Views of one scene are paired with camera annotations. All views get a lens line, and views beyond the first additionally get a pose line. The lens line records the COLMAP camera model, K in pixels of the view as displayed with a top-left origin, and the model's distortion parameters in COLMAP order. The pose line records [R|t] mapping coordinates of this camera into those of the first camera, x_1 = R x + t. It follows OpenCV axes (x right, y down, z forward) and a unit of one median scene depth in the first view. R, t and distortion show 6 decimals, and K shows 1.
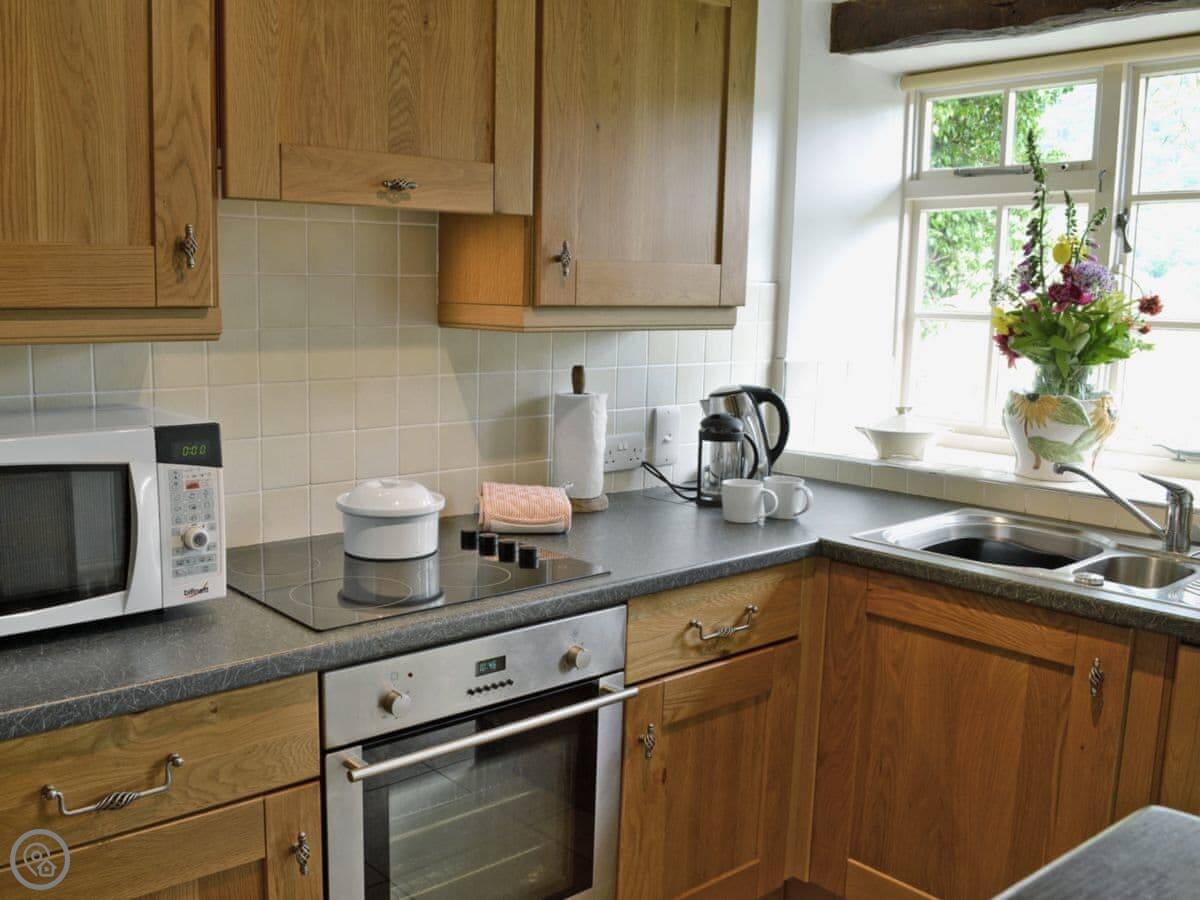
lens RADIAL K [[1147.3, 0, 595.9], [0, 1147.3, 450.7], [0, 0, 1]] dist [-0.056927, 0.000000]
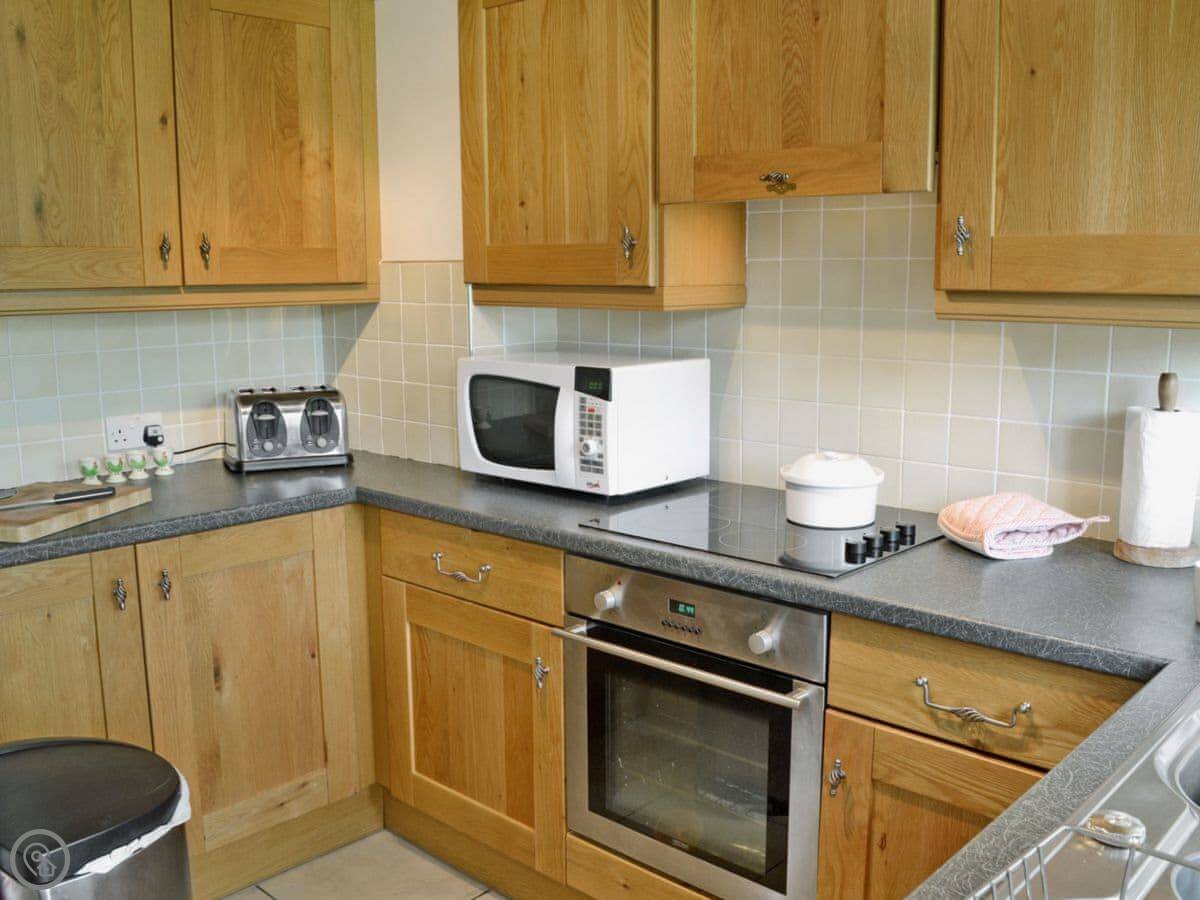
lens RADIAL K [[1147.3, 0, 596.3], [0, 1147.3, 450.1], [0, 0, 1]] dist [-0.056927, 0.000000]
pose [[0.096171, 0.144998, -0.984747, 0.936607], [-0.133651, 0.982255, 0.131578, -0.096478], [0.986351, 0.118958, 0.113843, 0.735772]]
